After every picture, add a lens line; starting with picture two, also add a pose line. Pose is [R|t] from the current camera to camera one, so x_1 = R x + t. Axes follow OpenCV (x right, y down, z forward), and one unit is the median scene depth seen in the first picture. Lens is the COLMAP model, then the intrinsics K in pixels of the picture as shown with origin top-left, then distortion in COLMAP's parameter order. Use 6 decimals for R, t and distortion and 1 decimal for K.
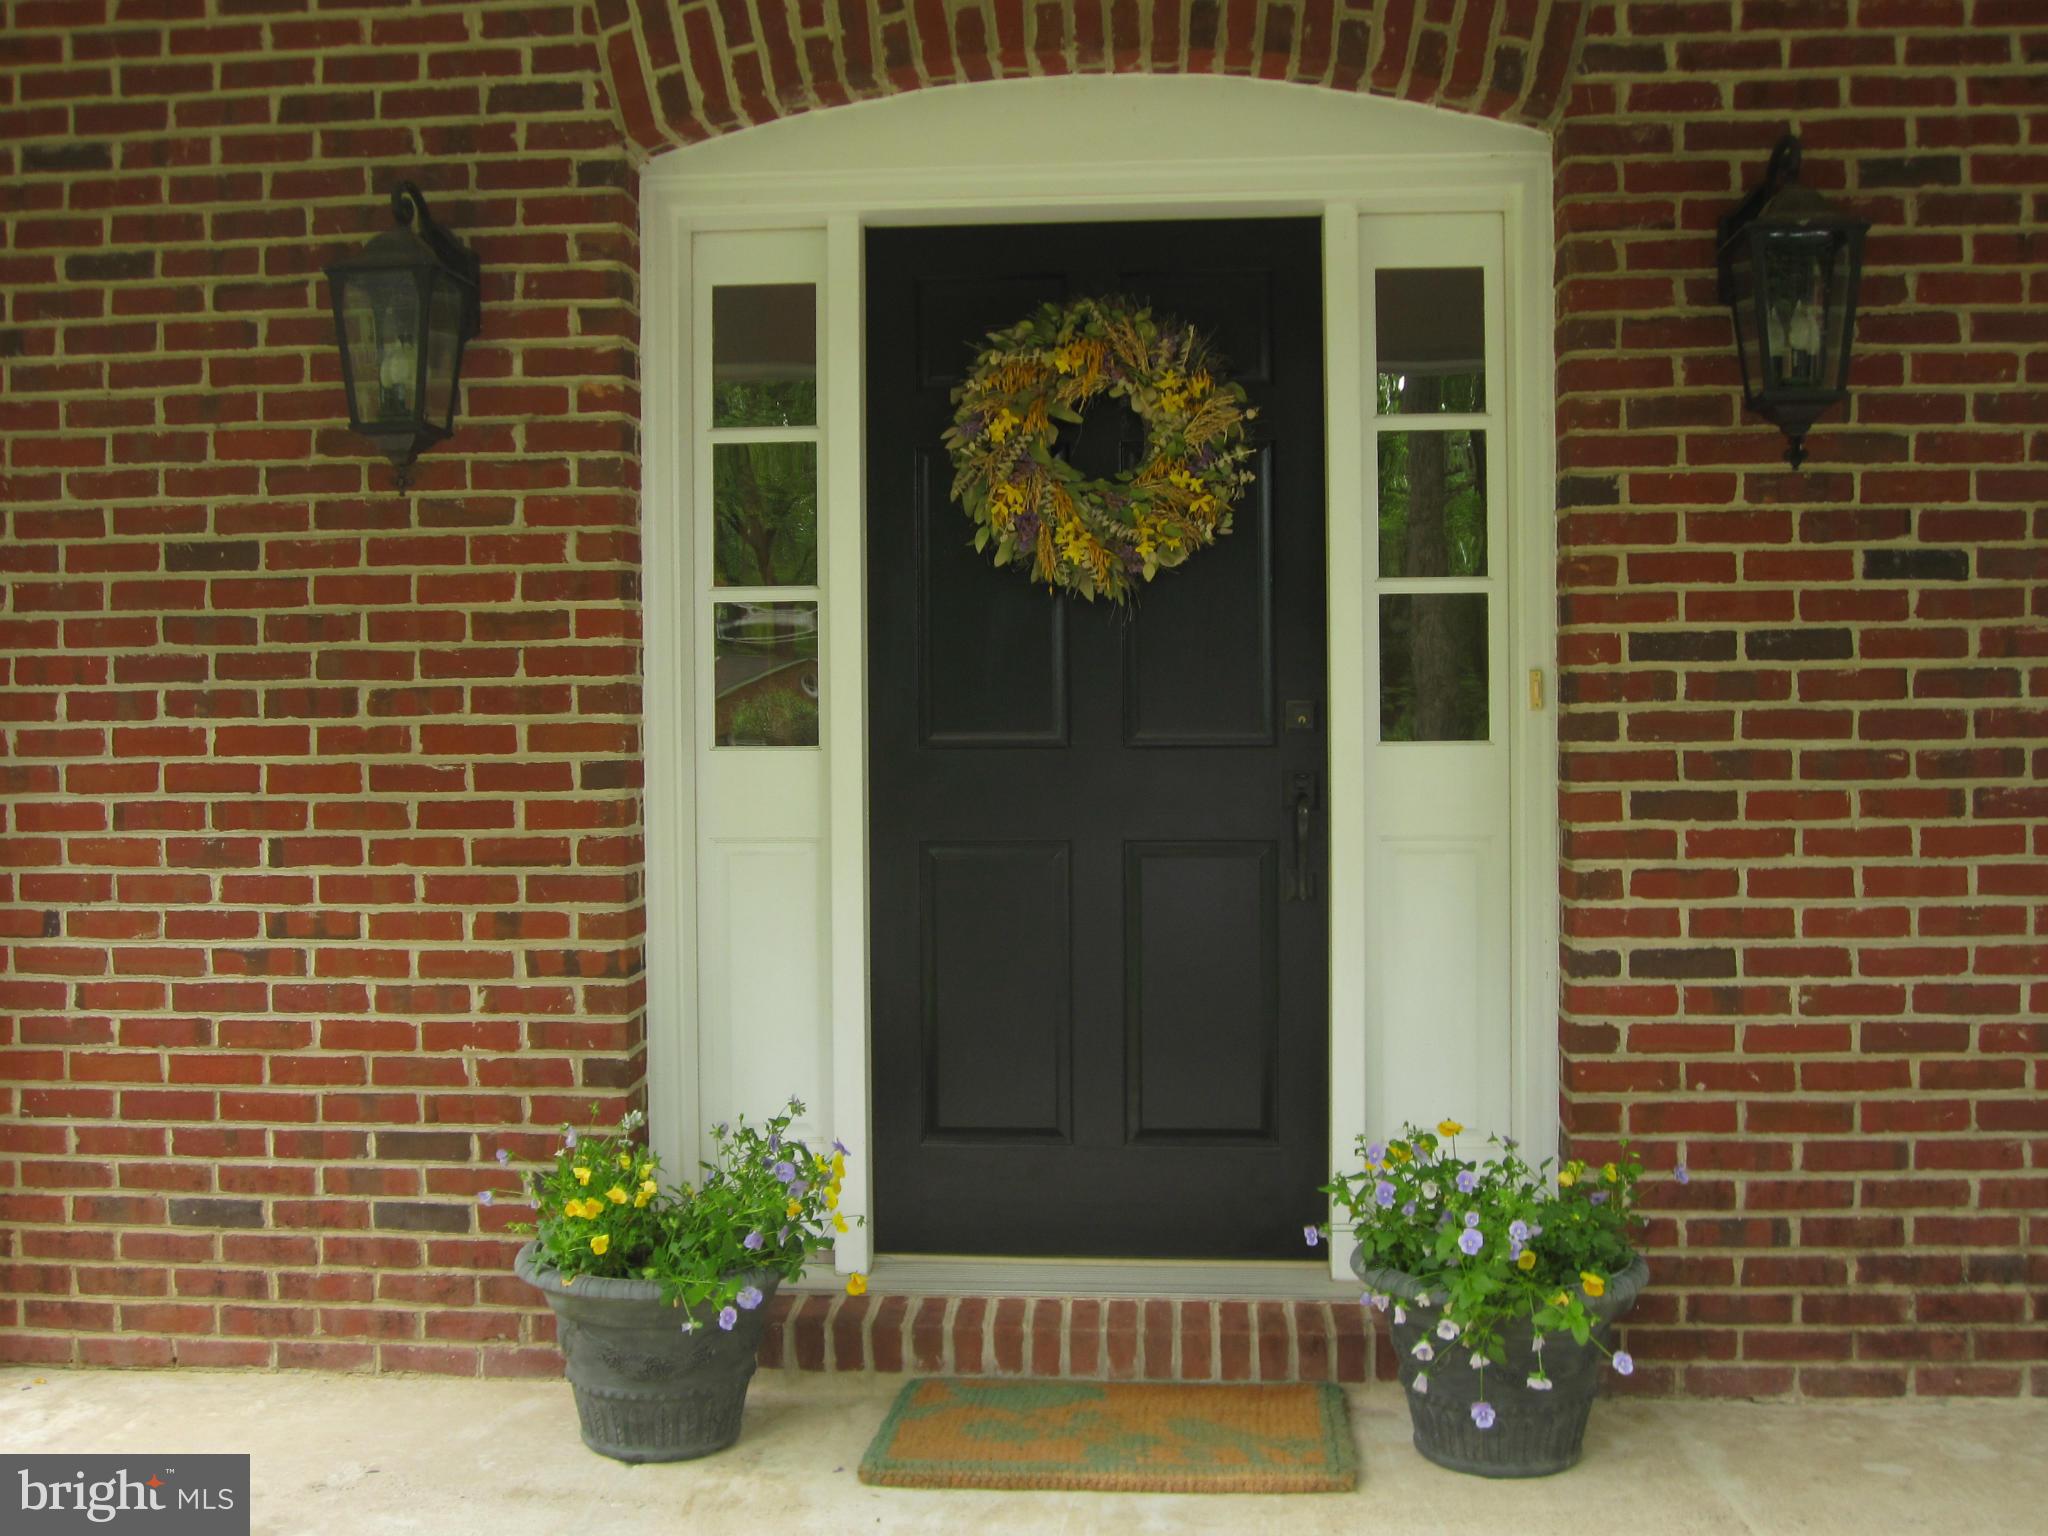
lens RADIAL K [[2000.1, 0, 1003.6], [0, 2000.1, 725.9], [0, 0, 1]] dist [-0.057442, 0.000000]
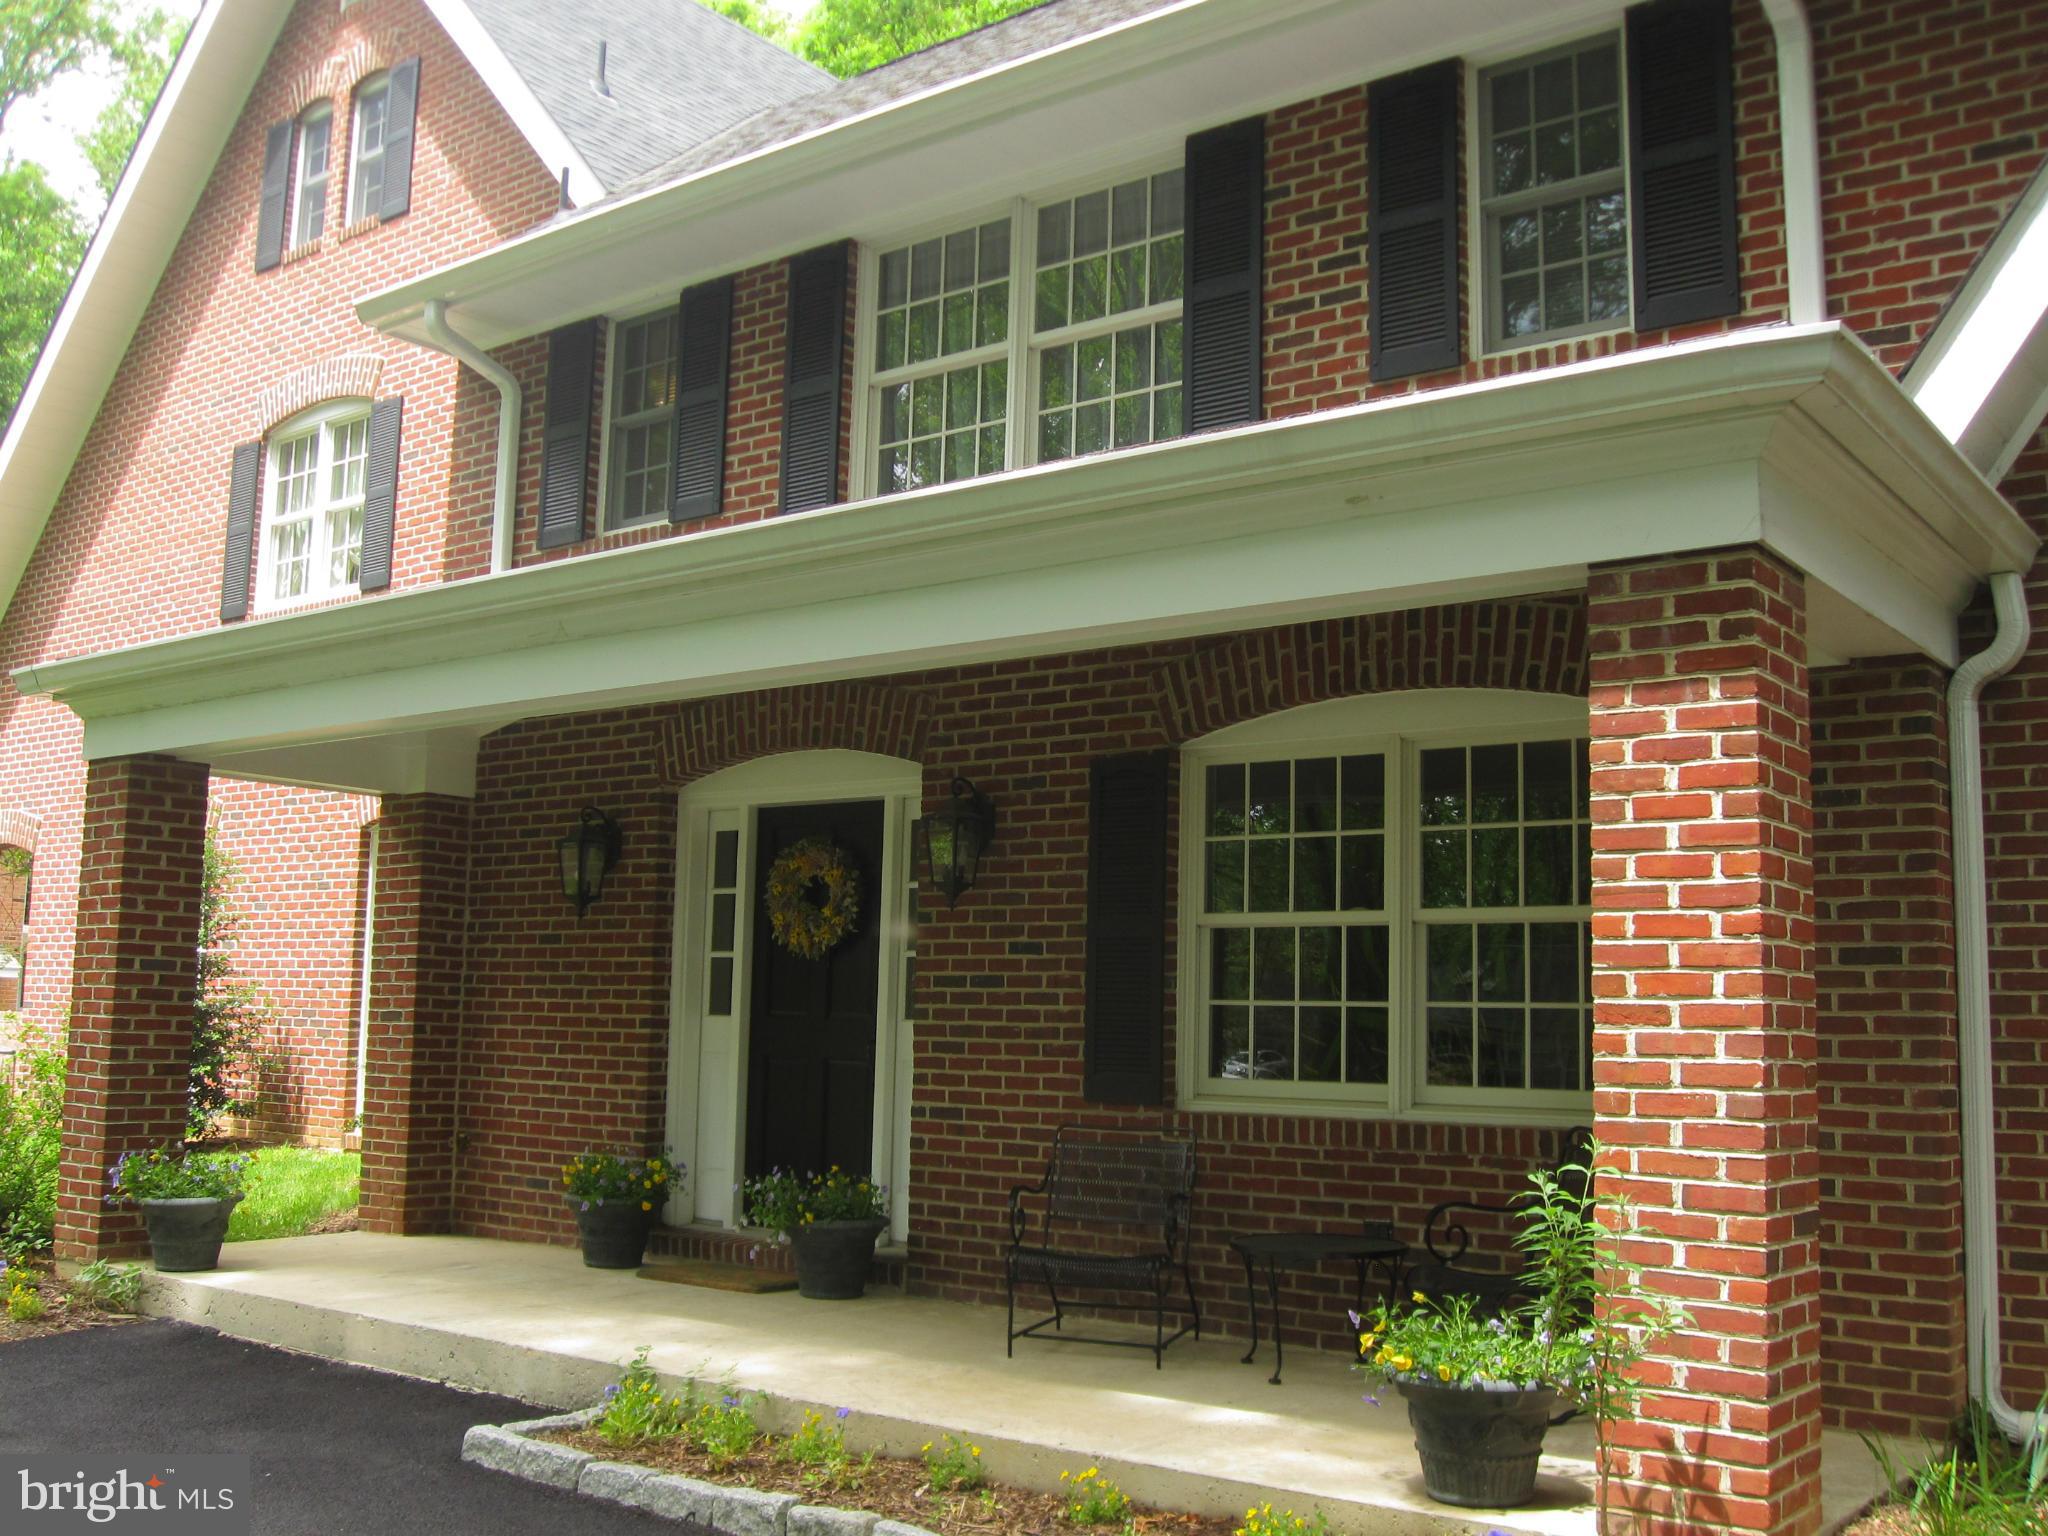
lens RADIAL K [[2000.1, 0, 1036.5], [0, 2000.1, 752.5], [0, 0, 1]] dist [-0.057442, 0.000000]
pose [[0.836769, -0.049096, -0.545350, 1.769446], [-0.025694, 0.991354, -0.128672, -0.005948], [0.546952, 0.121681, 0.828273, -0.996775]]
